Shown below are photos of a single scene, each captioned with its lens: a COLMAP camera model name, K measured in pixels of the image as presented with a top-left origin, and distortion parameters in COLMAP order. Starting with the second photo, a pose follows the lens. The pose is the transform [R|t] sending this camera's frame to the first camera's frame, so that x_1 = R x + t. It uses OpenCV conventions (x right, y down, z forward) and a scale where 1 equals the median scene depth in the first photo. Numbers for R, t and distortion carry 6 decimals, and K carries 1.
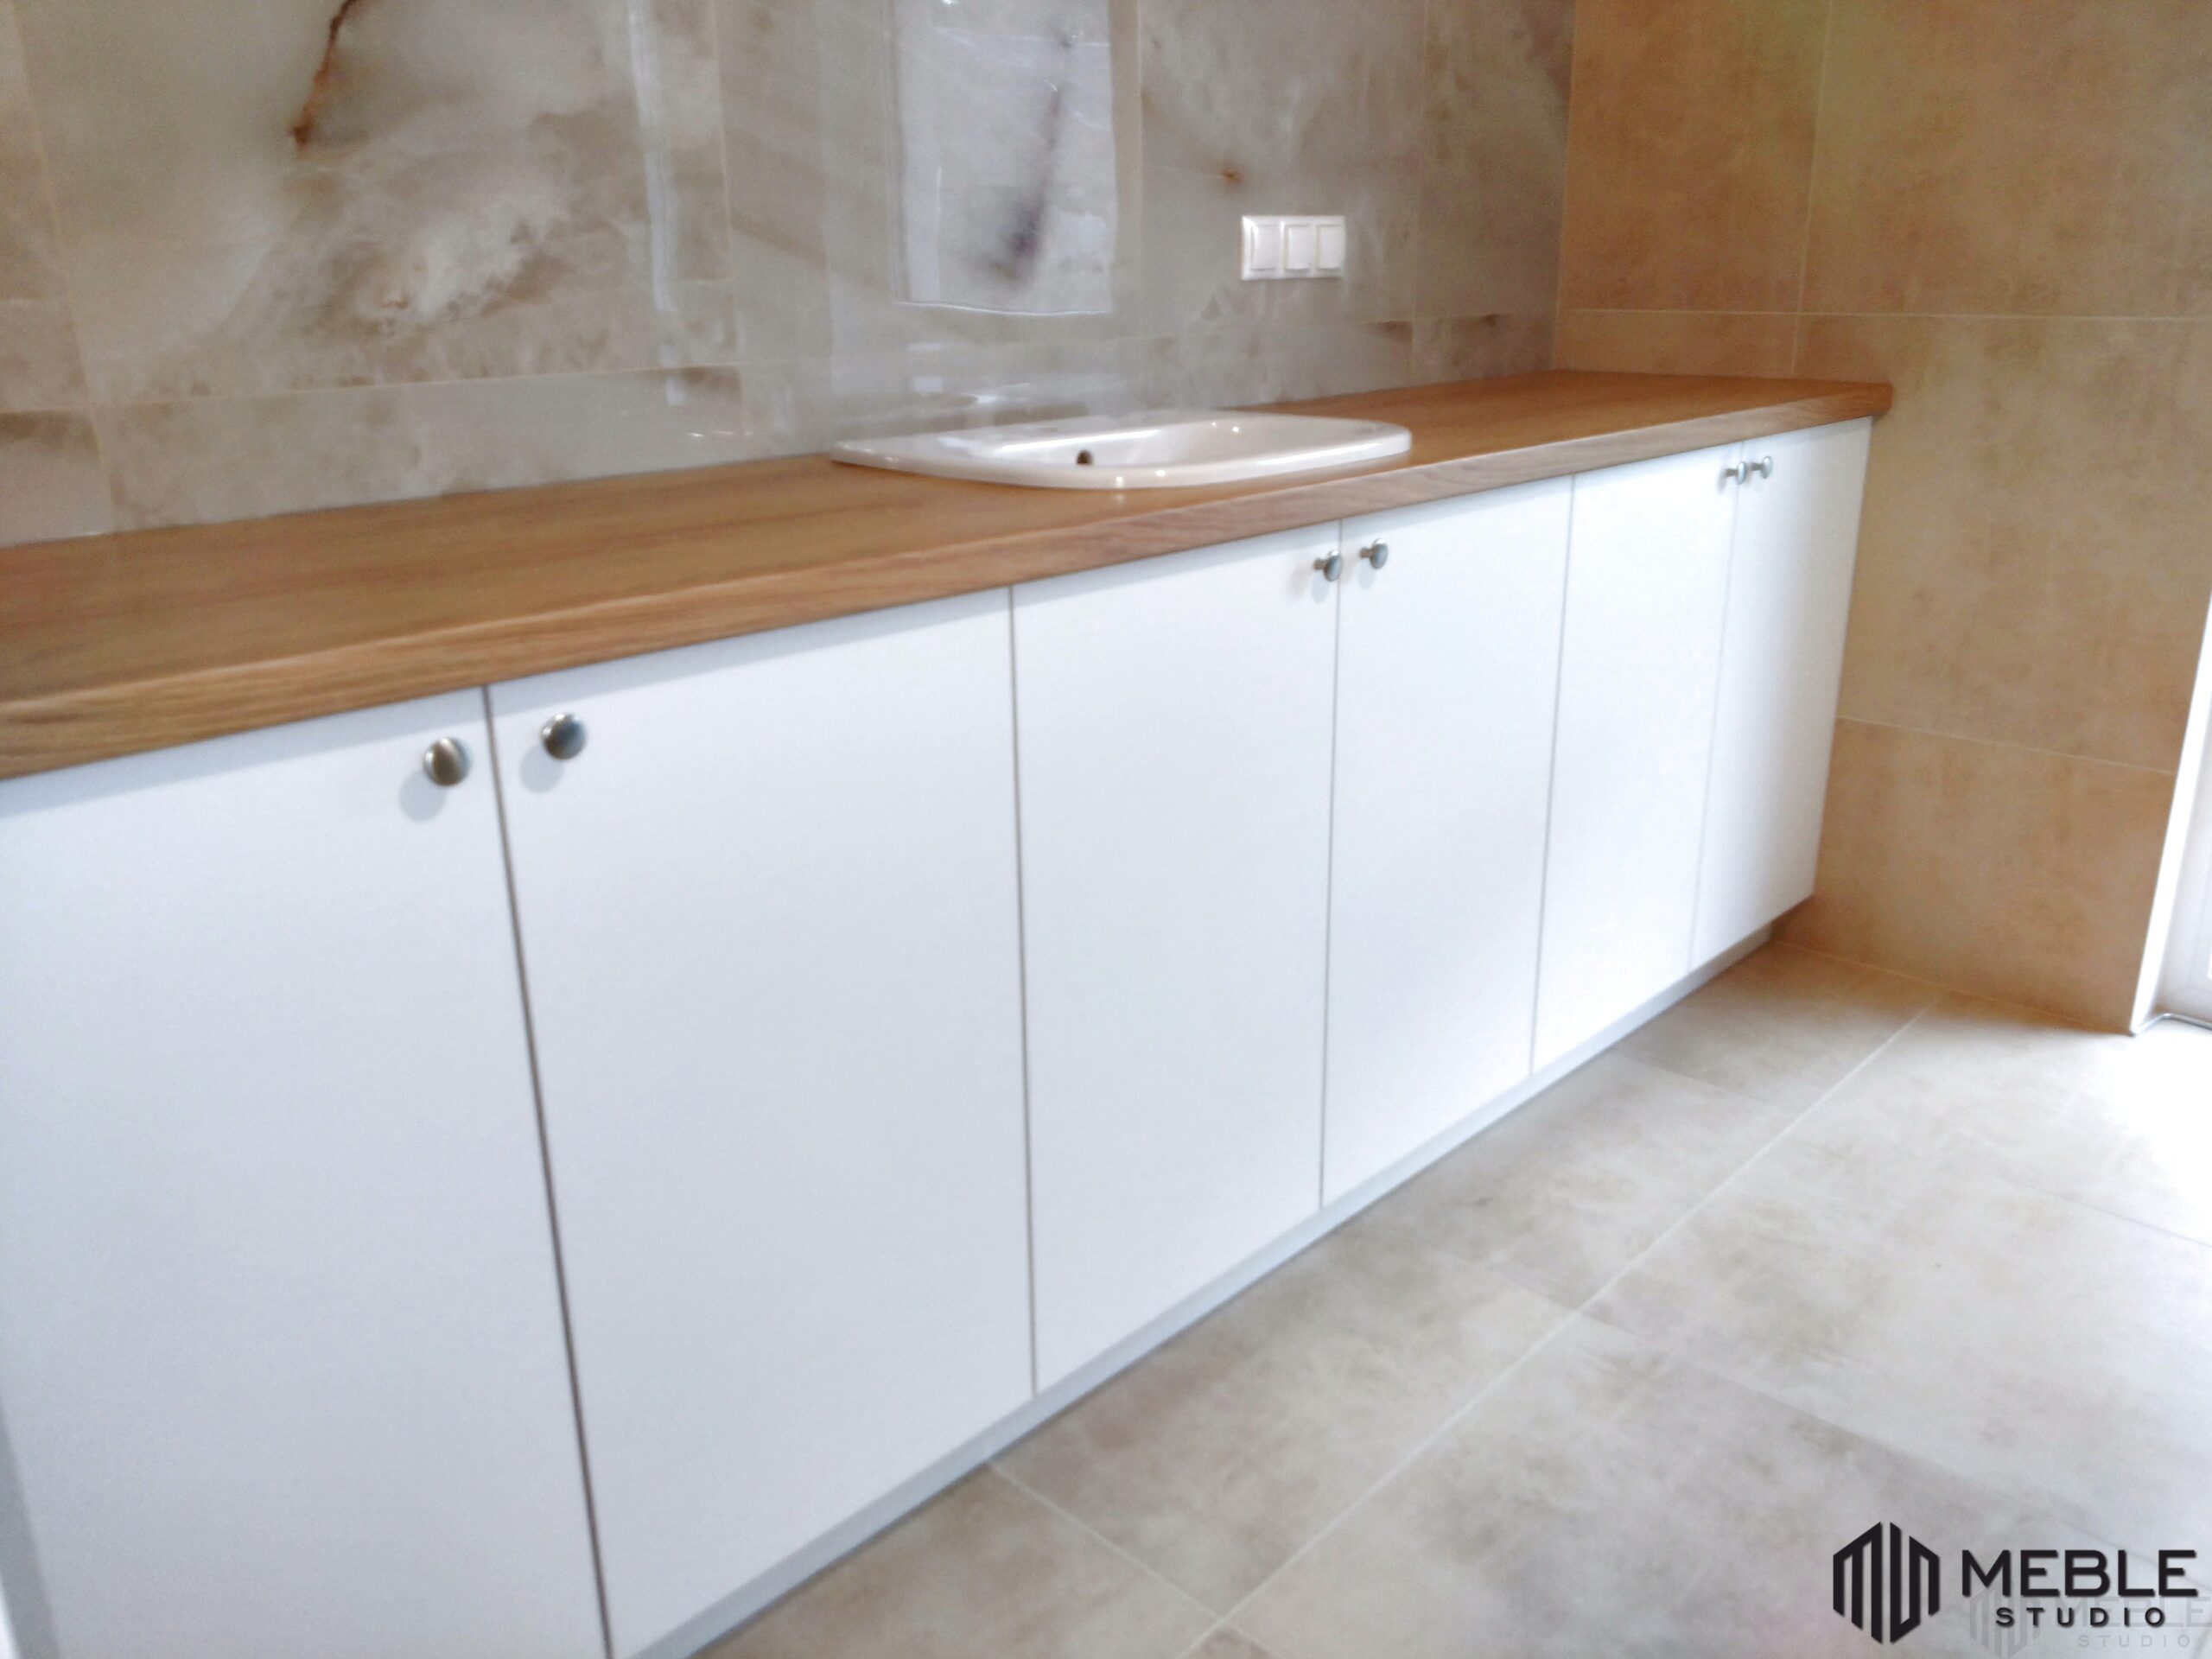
lens RADIAL K [[1735.1, 0, 1106.0], [0, 1735.1, 829.5], [0, 0, 1]] dist [-0.020161, 0.004194]
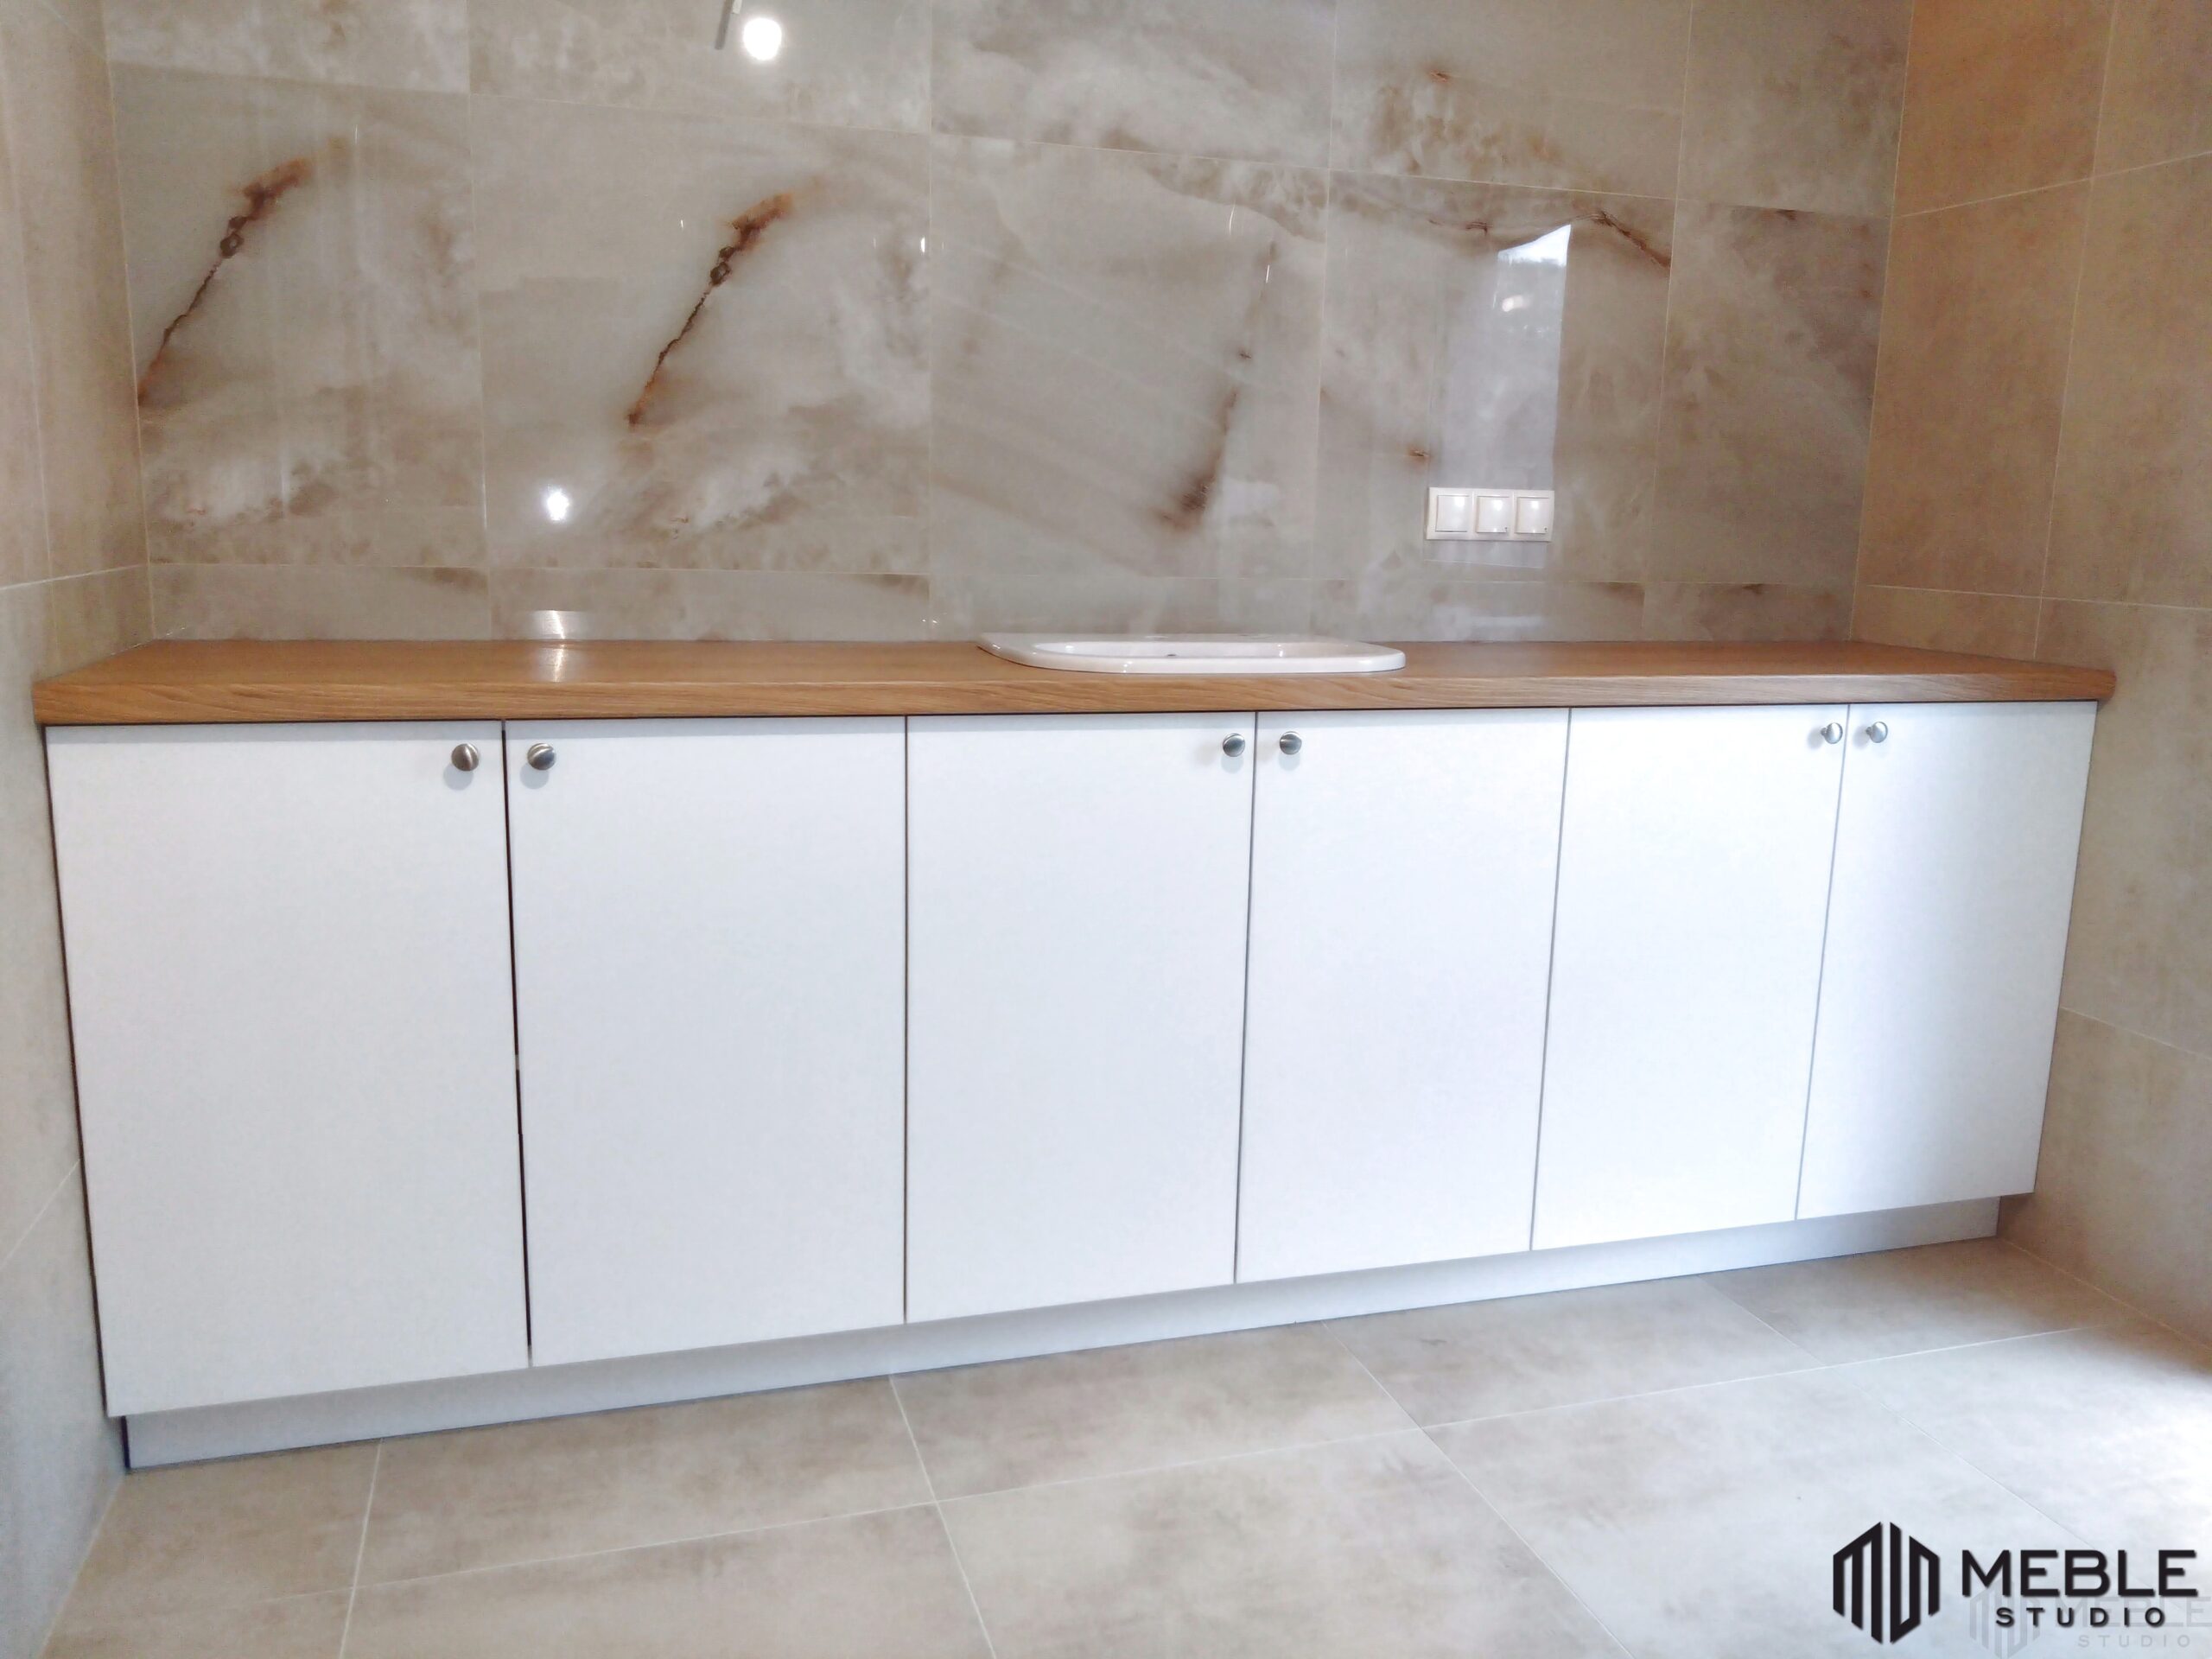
lens RADIAL K [[1769.7, 0, 1106.0], [0, 1769.7, 829.5], [0, 0, 1]] dist [-0.011249, 0.002095]
pose [[0.872193, 0.123061, -0.473430, 0.623472], [-0.189014, 0.977451, -0.094145, 0.047099], [0.451169, 0.171598, 0.875786, -0.176093]]
